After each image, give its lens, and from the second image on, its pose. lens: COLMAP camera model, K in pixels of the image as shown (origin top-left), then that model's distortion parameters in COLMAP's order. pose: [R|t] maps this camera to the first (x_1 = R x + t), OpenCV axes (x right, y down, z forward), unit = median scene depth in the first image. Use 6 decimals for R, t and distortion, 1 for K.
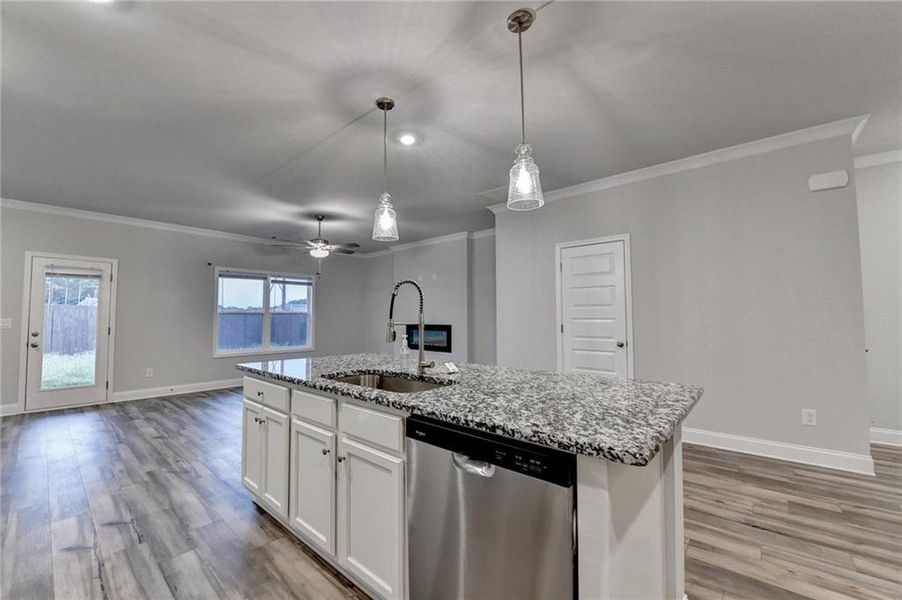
lens RADIAL K [[375.3, 0, 447.7], [0, 375.3, 302.4], [0, 0, 1]] dist [-0.017277, -0.001456]
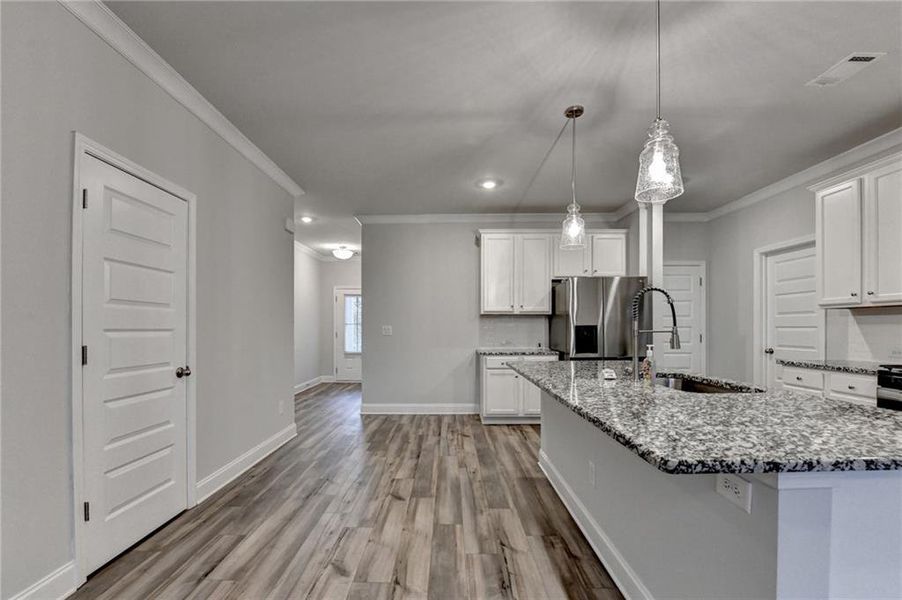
lens RADIAL K [[375.3, 0, 439.0], [0, 375.3, 328.2], [0, 0, 1]] dist [-0.017277, -0.001456]
pose [[-0.639013, 0.004792, 0.769181, -0.166181], [-0.025173, 0.999315, -0.027139, 0.029837], [-0.768784, -0.036705, -0.638455, 0.682414]]
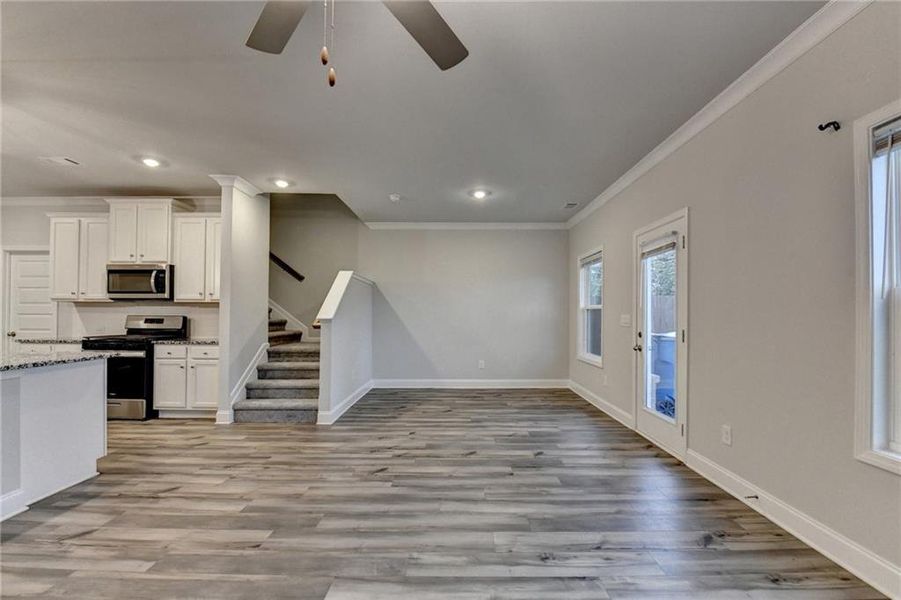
lens RADIAL K [[374.9, 0, 468.9], [0, 374.9, 314.2], [0, 0, 1]] dist [-0.017277, -0.001456]
pose [[-0.744596, -0.002709, -0.667510, -0.244548], [0.024795, 0.999189, -0.031714, 0.044221], [0.667054, -0.040165, -0.743925, 1.036754]]
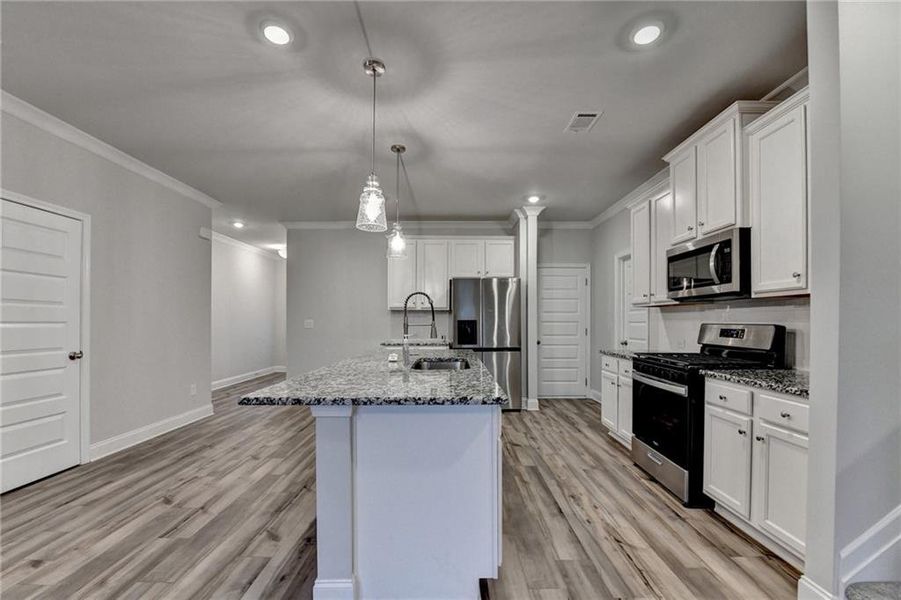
lens RADIAL K [[374.9, 0, 447.2], [0, 374.9, 320.7], [0, 0, 1]] dist [-0.017277, -0.001456]
pose [[-0.651542, 0.005399, 0.758594, -0.385238], [-0.028610, 0.999088, -0.031682, 0.026928], [-0.758073, -0.042346, -0.650793, 0.584955]]
